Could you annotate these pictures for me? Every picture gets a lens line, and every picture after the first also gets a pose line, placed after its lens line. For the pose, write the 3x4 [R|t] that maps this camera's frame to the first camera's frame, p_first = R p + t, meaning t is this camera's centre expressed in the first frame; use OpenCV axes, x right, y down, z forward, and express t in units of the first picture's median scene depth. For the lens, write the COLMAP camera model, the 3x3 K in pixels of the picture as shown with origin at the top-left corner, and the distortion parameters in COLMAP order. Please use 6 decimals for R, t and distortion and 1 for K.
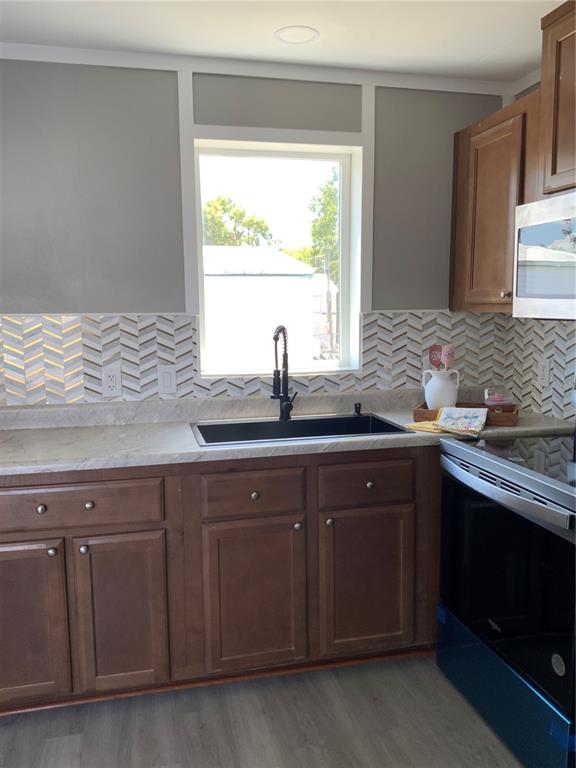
lens RADIAL K [[631.8, 0, 287.3], [0, 631.8, 382.6], [0, 0, 1]] dist [0.054530, -0.090064]
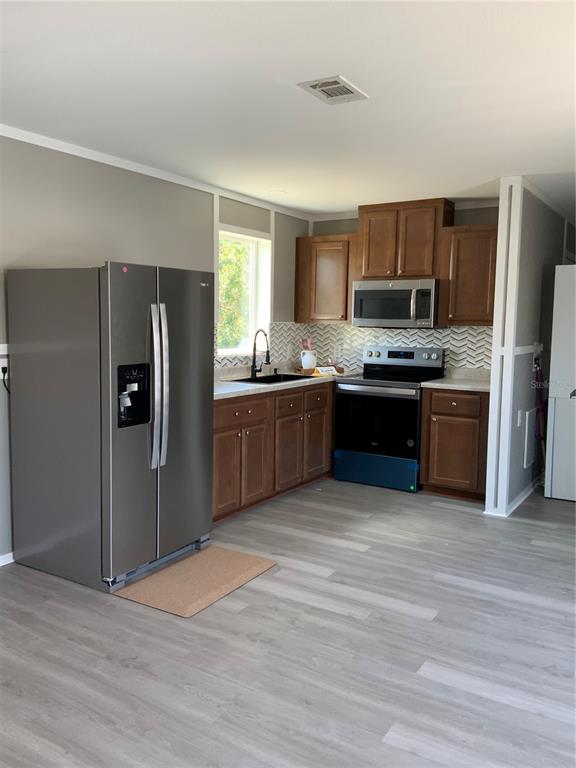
lens RADIAL K [[631.8, 0, 295.0], [0, 631.8, 380.7], [0, 0, 1]] dist [0.054530, -0.090064]
pose [[0.706576, -0.047291, 0.706055, -1.285044], [0.062150, 0.998056, 0.004654, 0.067870], [-0.704903, 0.040593, 0.708142, -0.462103]]
